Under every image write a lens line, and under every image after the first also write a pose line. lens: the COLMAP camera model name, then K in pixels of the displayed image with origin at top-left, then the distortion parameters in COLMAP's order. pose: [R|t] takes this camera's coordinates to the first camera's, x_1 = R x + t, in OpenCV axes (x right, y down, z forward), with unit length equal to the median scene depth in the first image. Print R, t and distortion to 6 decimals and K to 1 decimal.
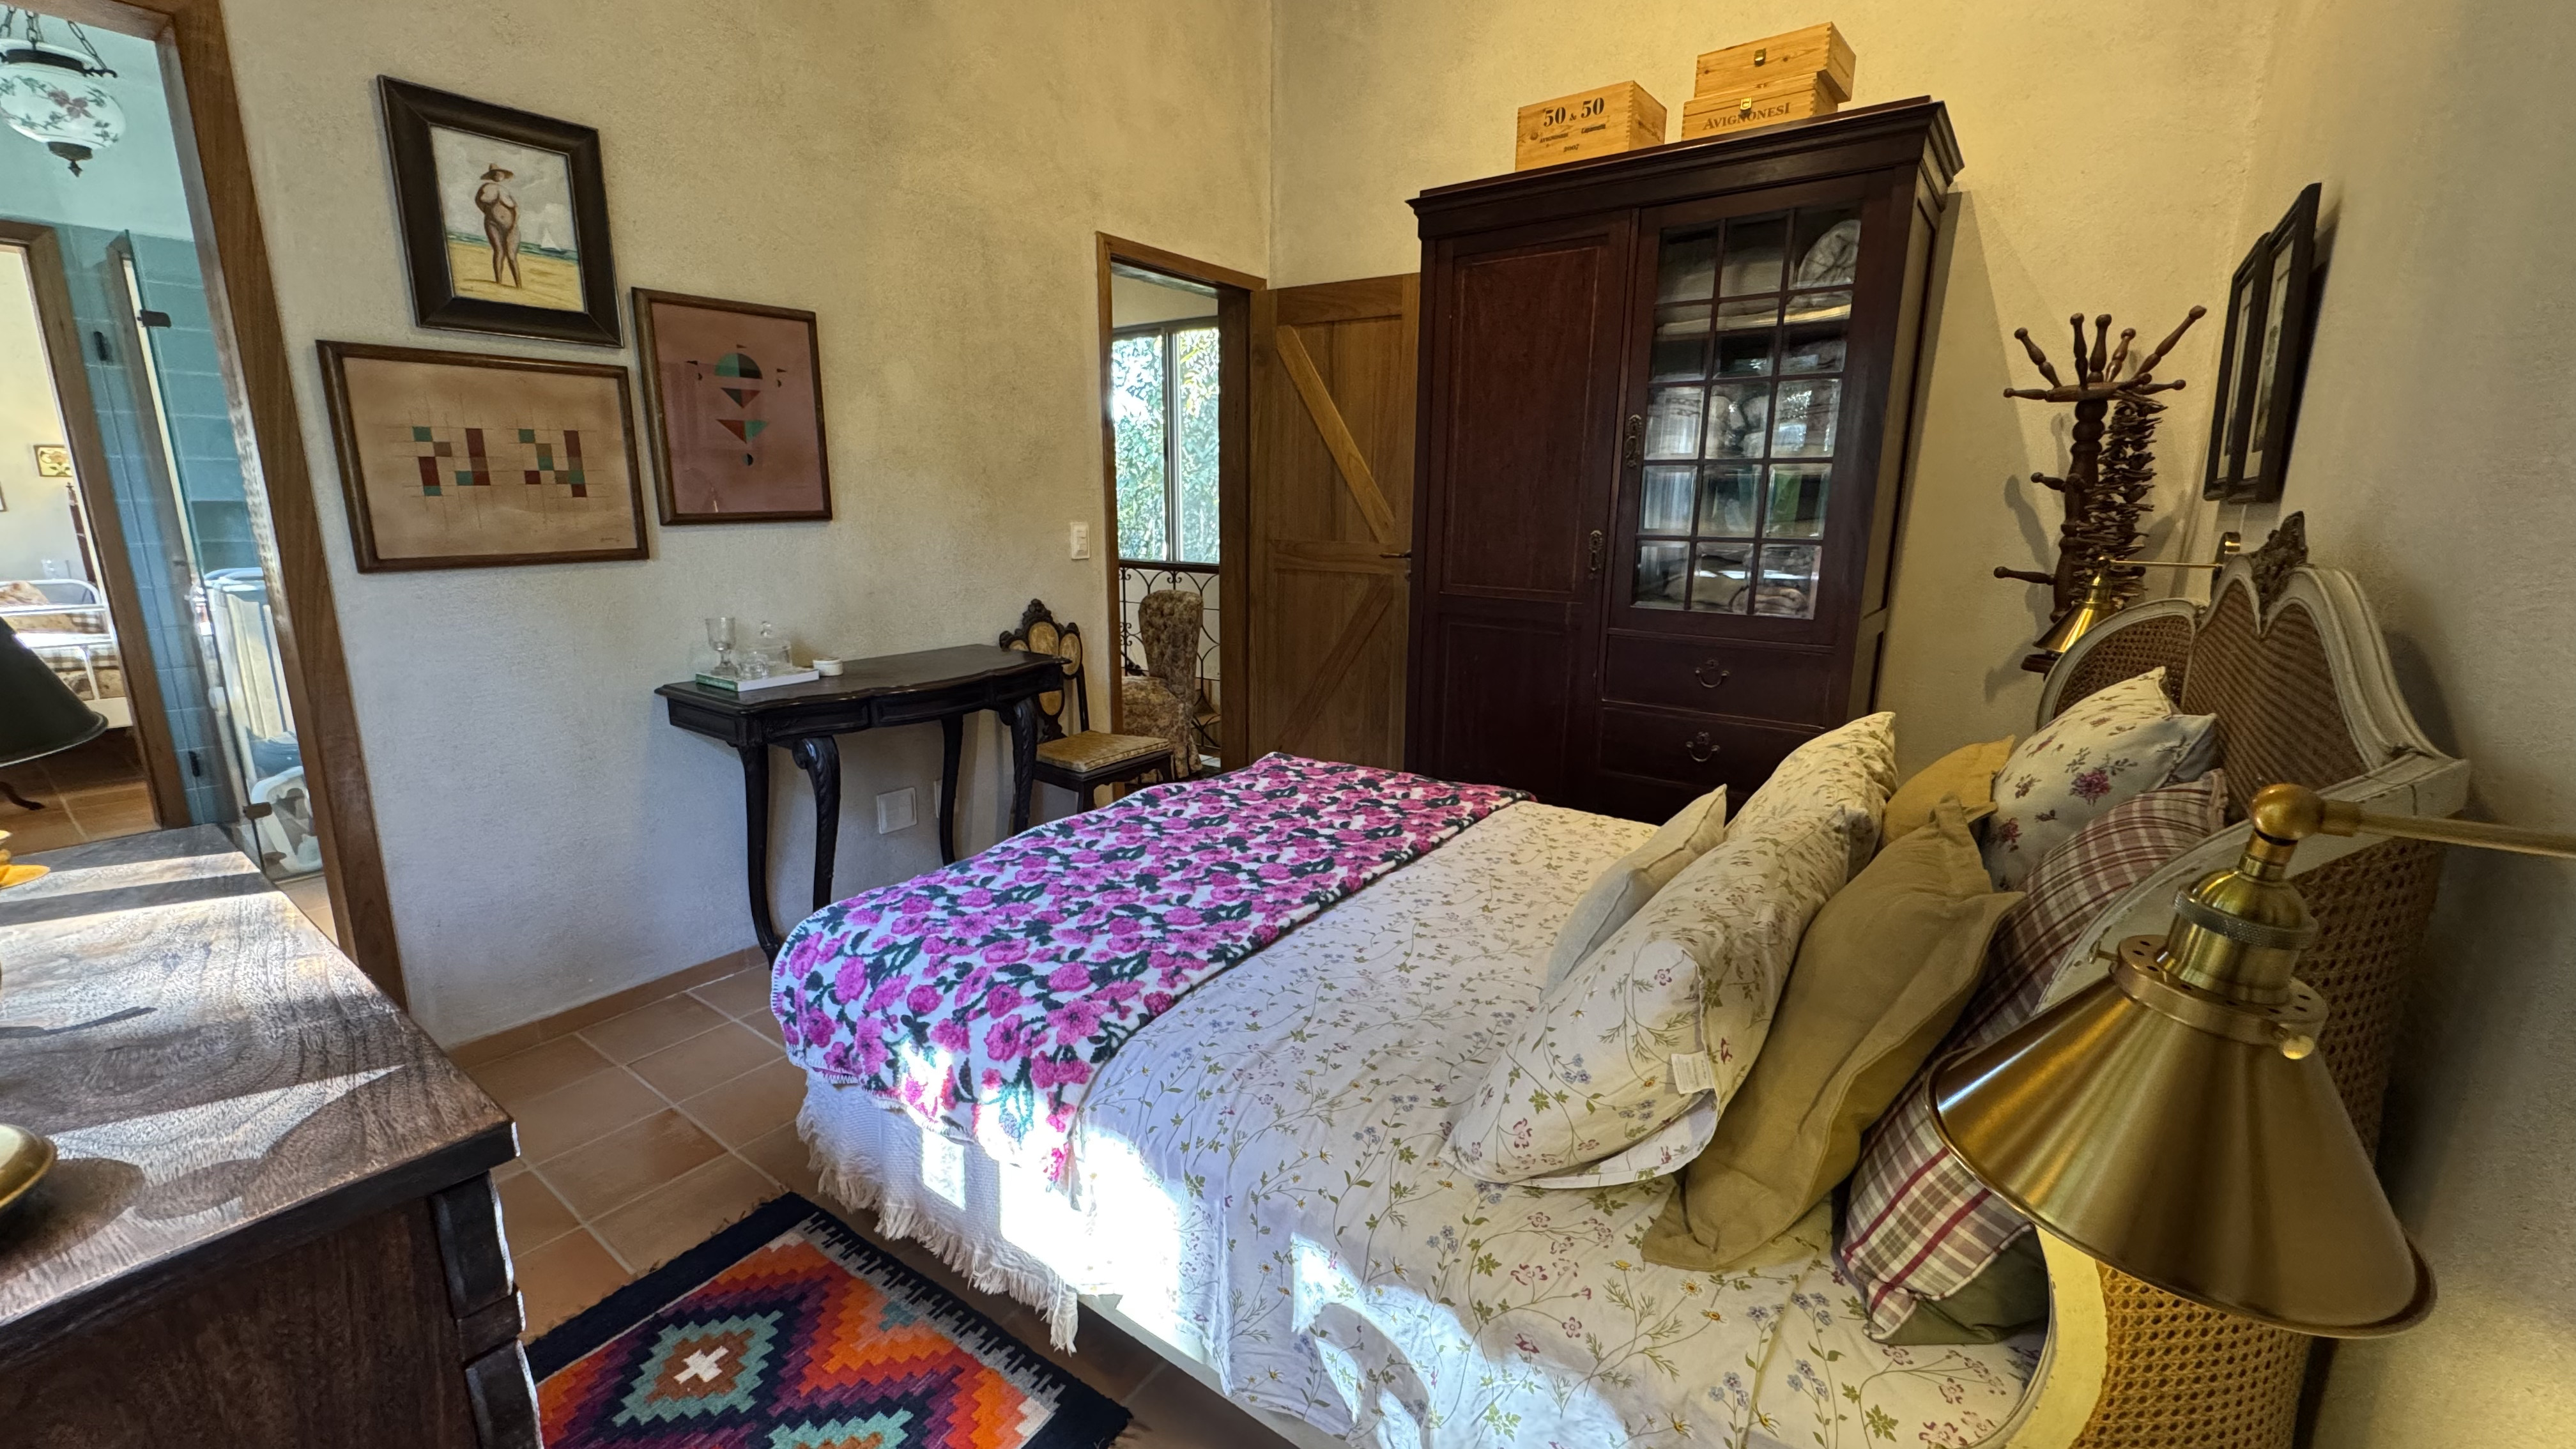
lens RADIAL K [[1023.5, 0, 1280.4], [0, 1023.5, 714.9], [0, 0, 1]] dist [-0.003566, 0.000114]
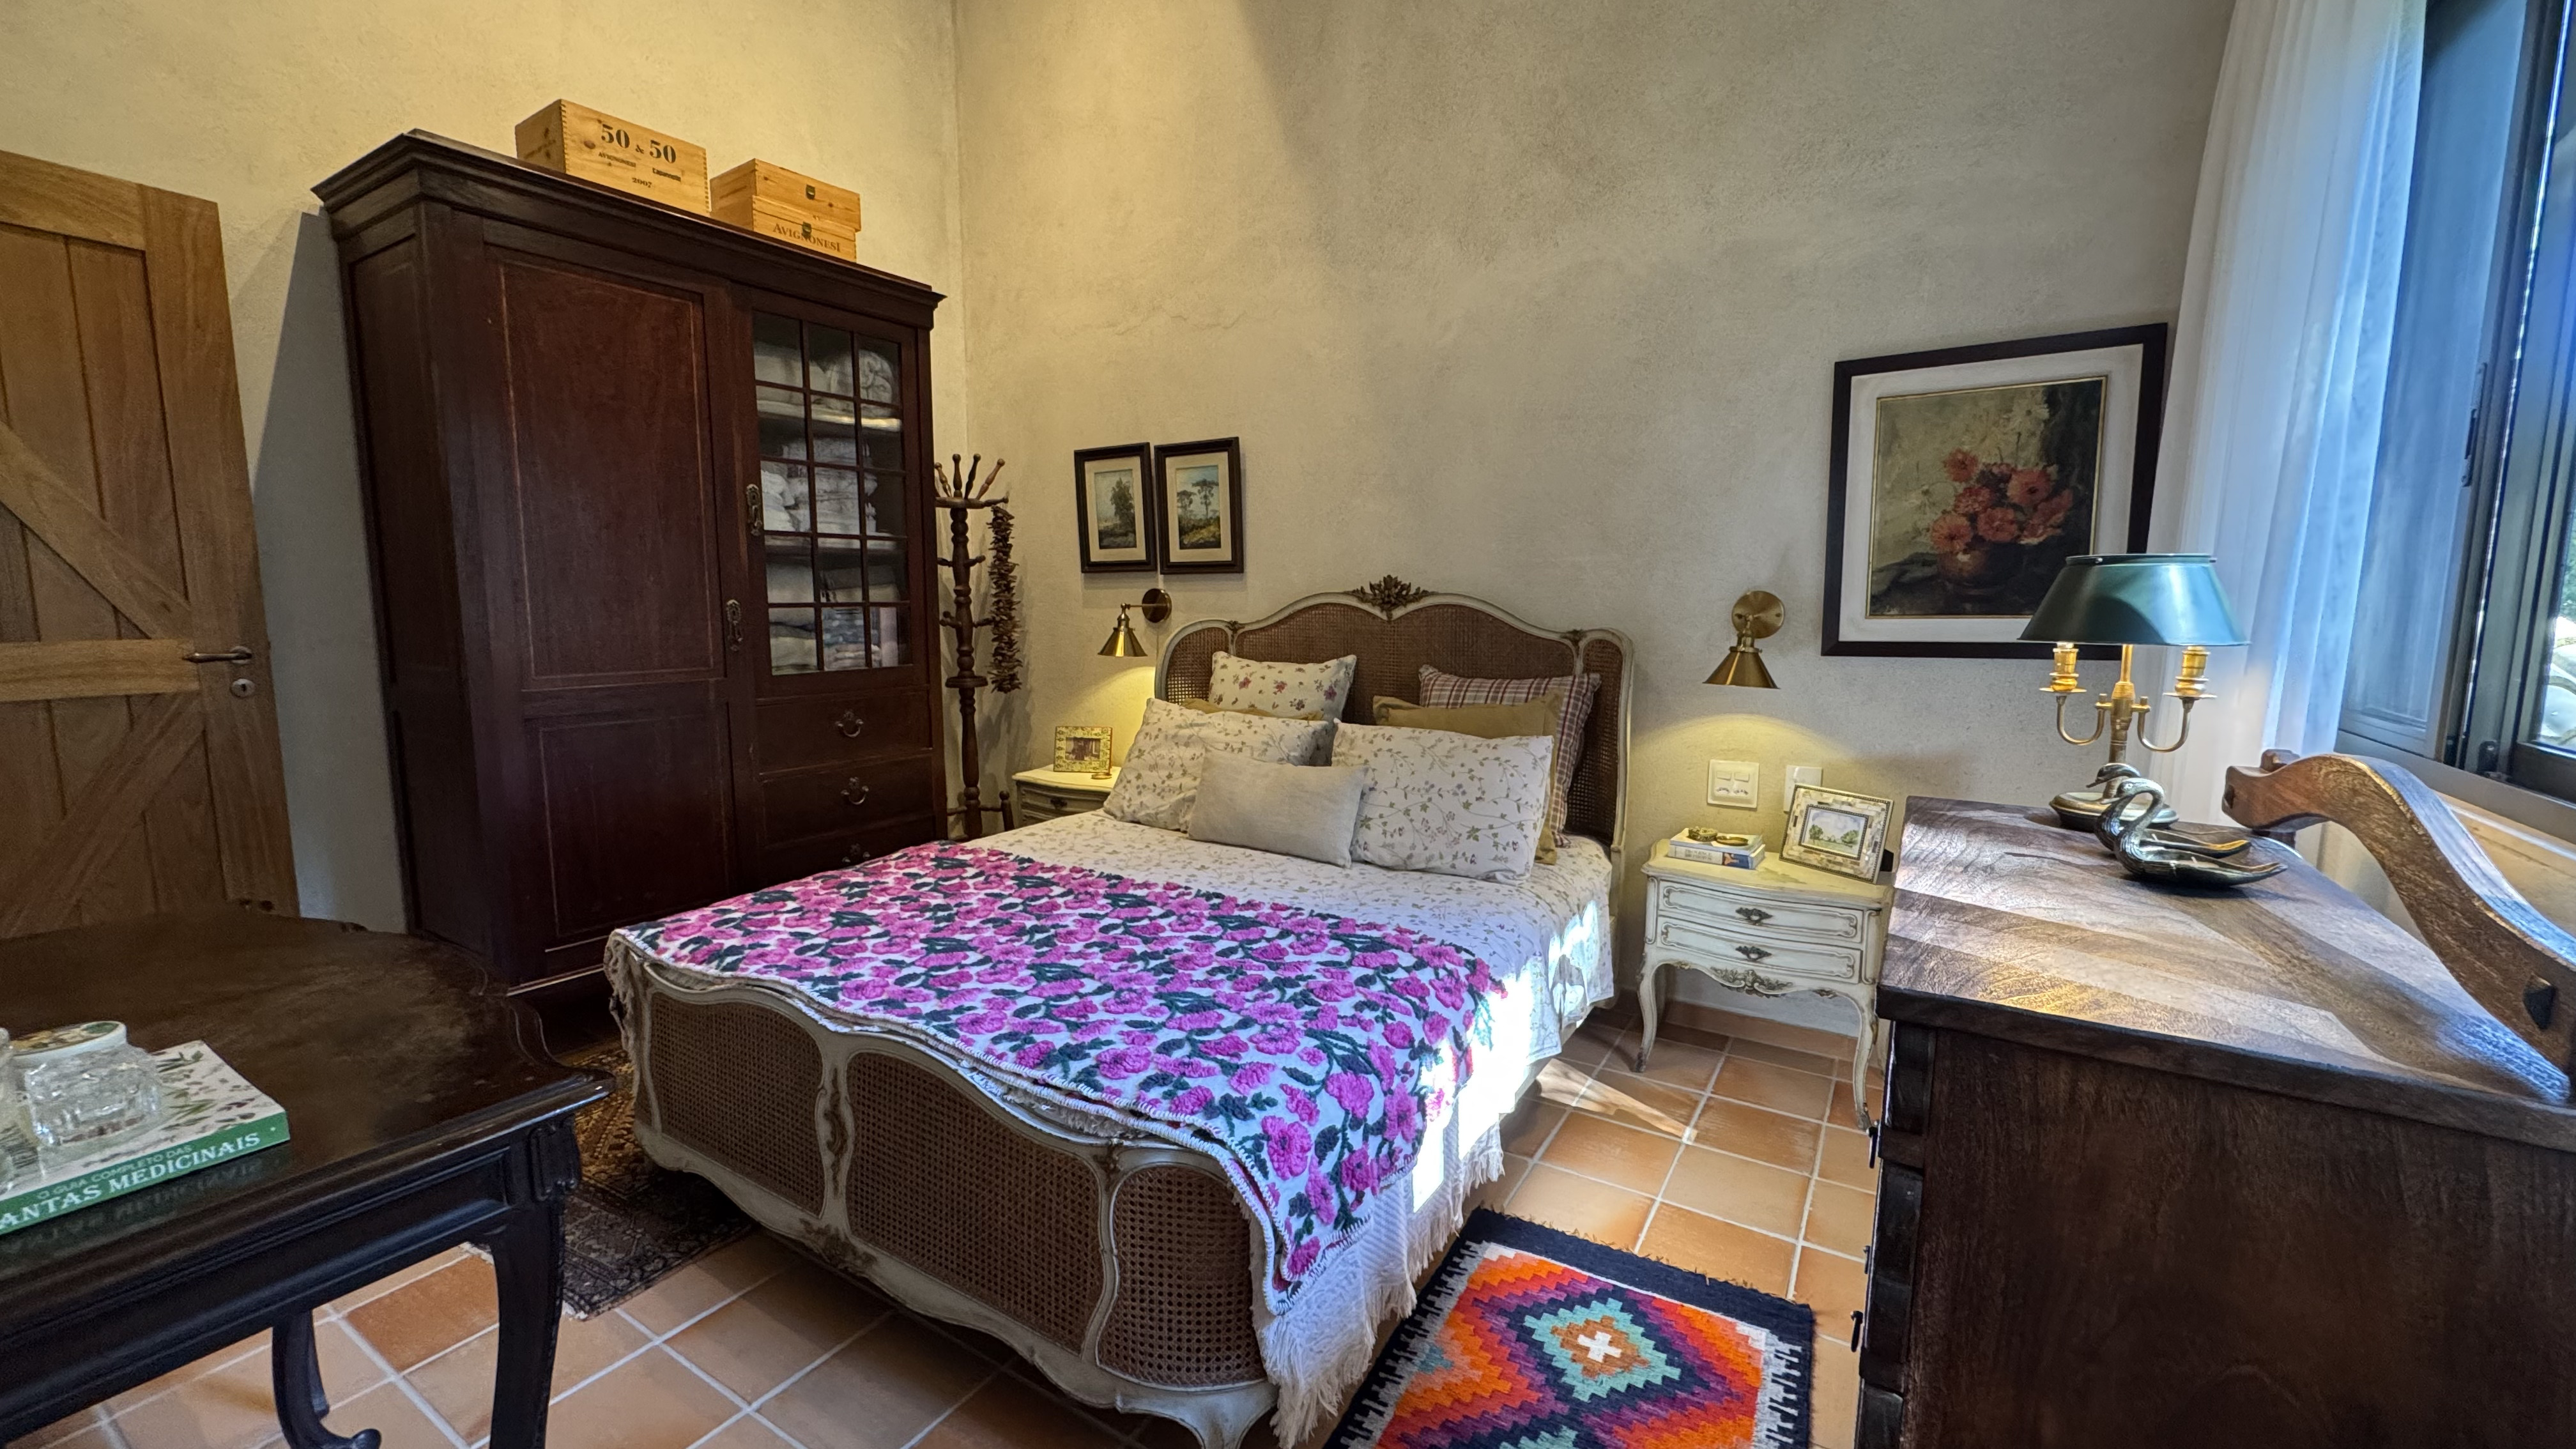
lens RADIAL K [[1023.5, 0, 1288.7], [0, 1023.5, 724.3], [0, 0, 1]] dist [-0.003566, 0.000114]
pose [[-0.078681, -0.133991, 0.987854, -1.065840], [0.204797, 0.967618, 0.147558, -0.160628], [-0.975637, 0.213919, -0.048693, 0.884755]]
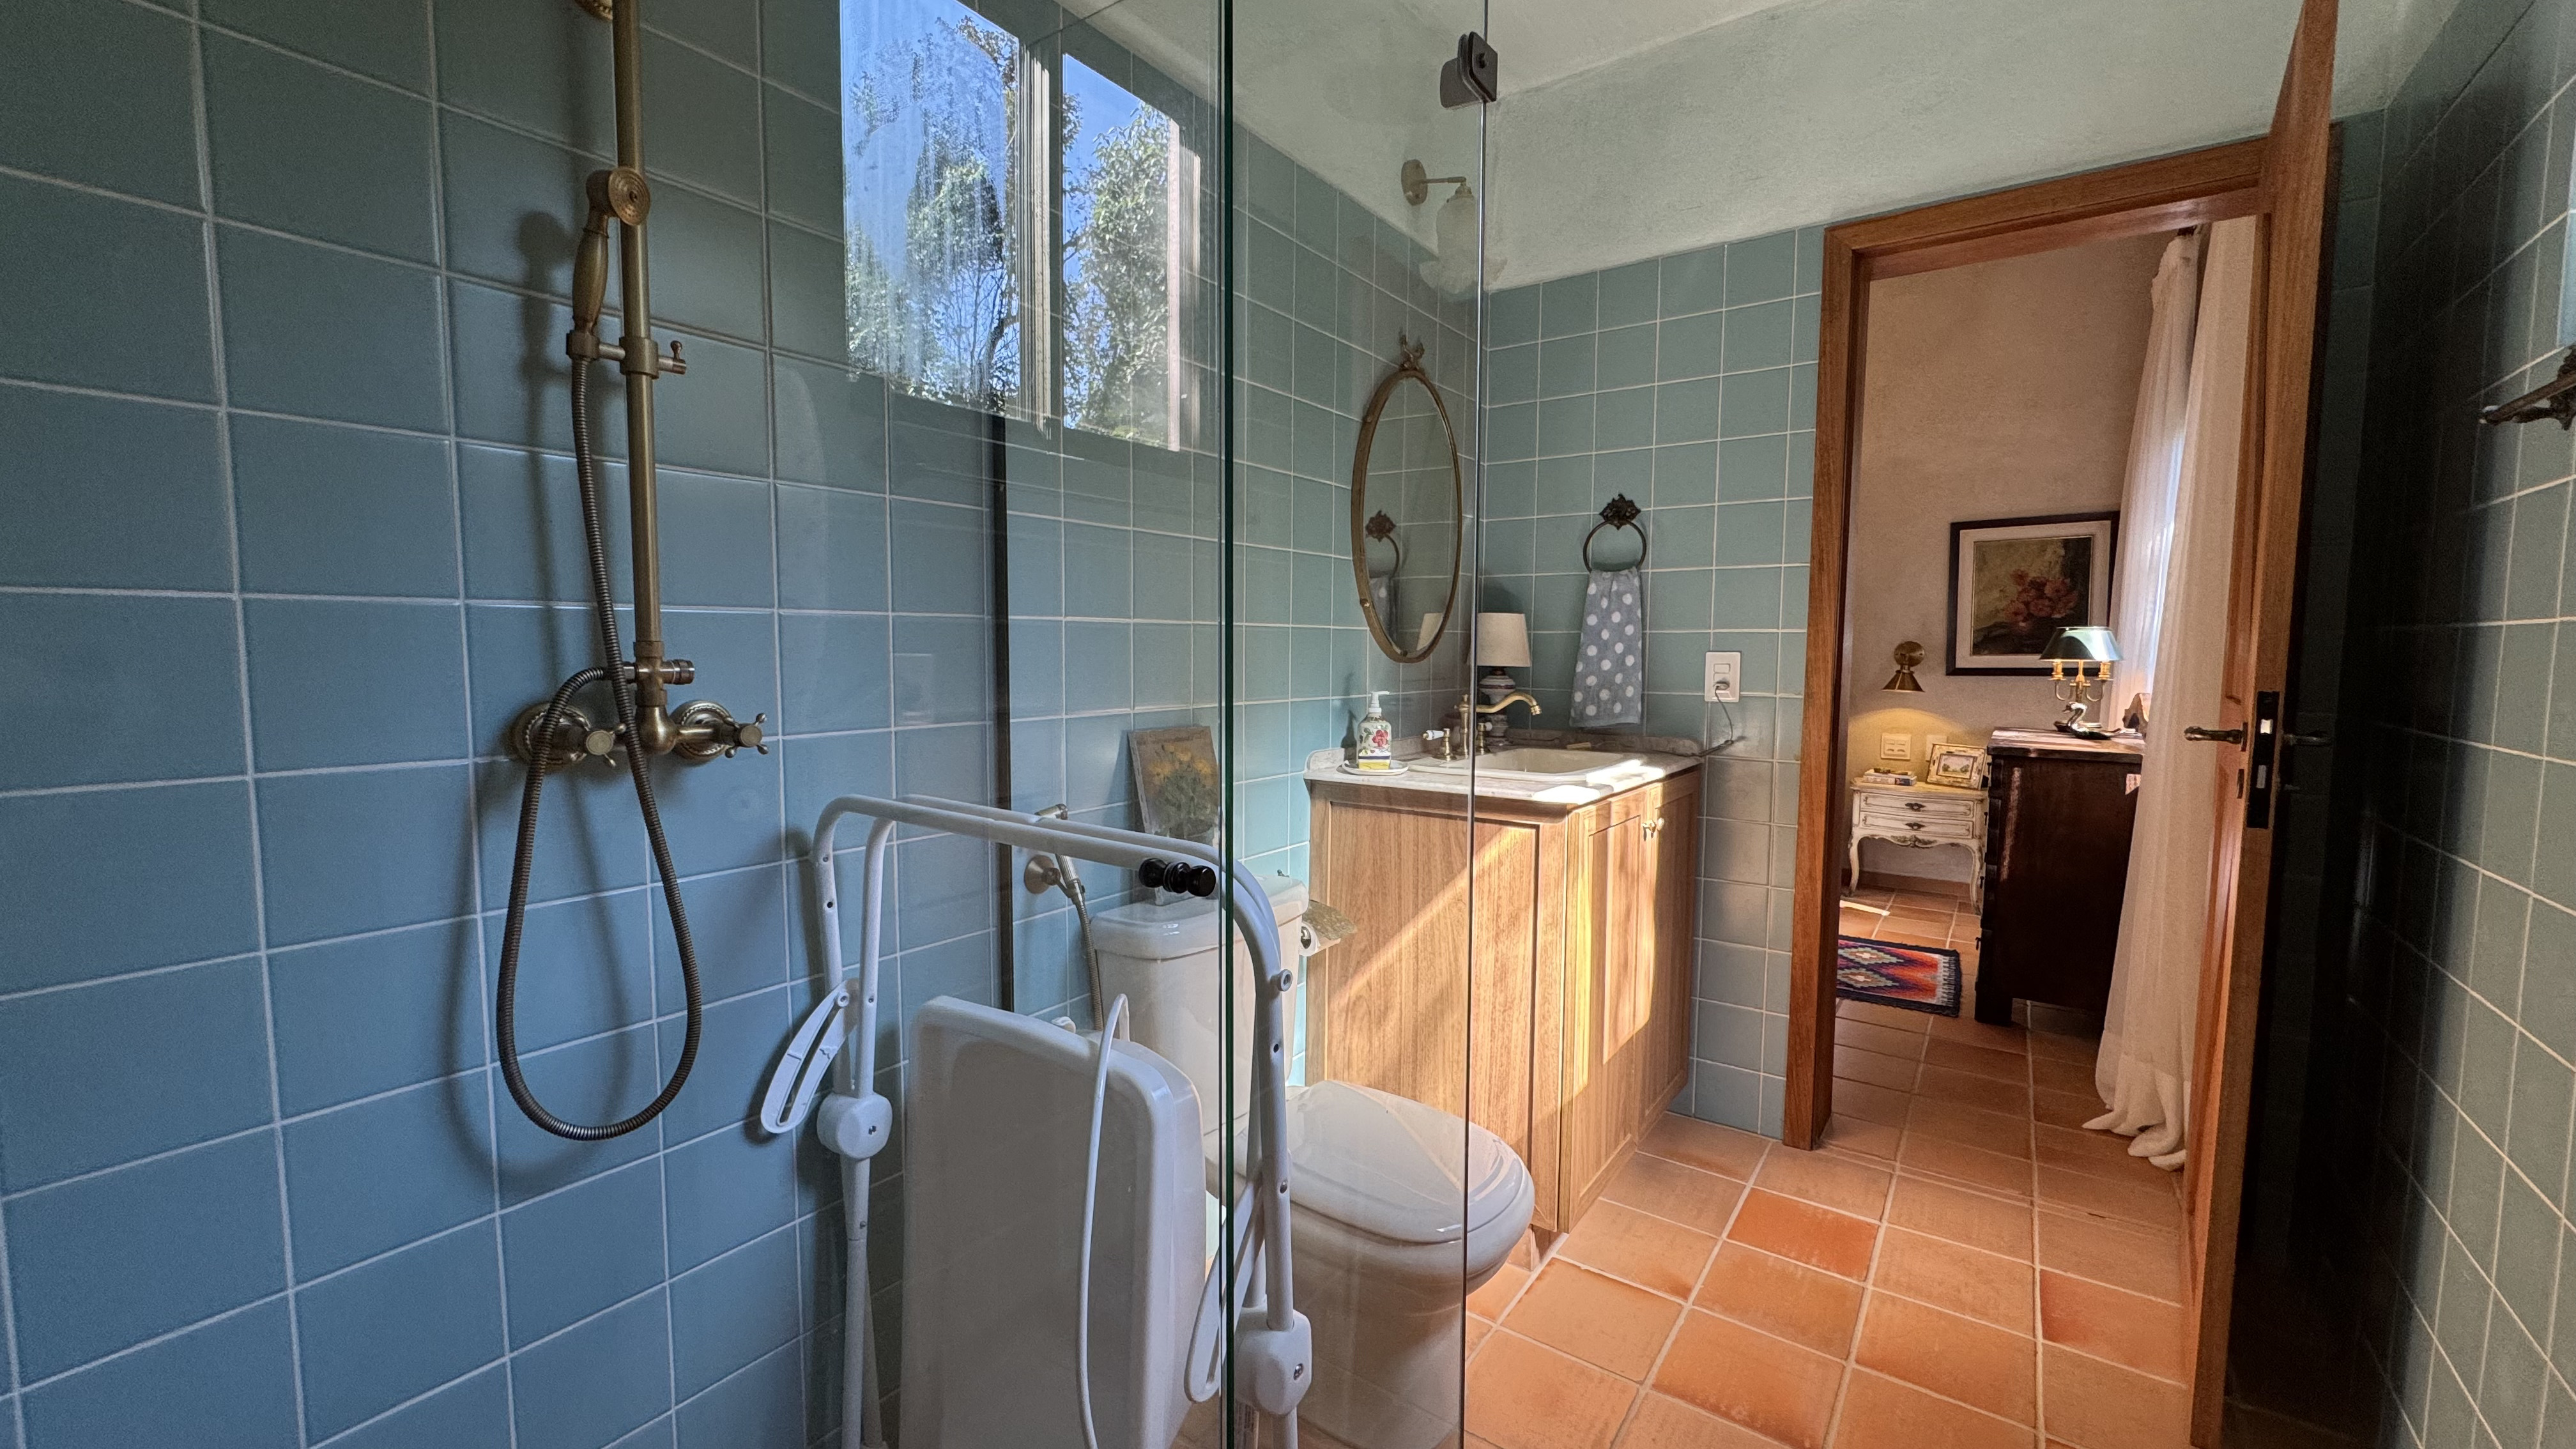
lens RADIAL K [[1023.5, 0, 1284.5], [0, 1023.5, 718.4], [0, 0, 1]] dist [-0.003566, 0.000114]
pose [[-0.013317, -0.078513, 0.996824, -2.170839], [0.200824, 0.976389, 0.079587, -0.315735], [-0.979537, 0.201246, 0.002765, 1.653638]]
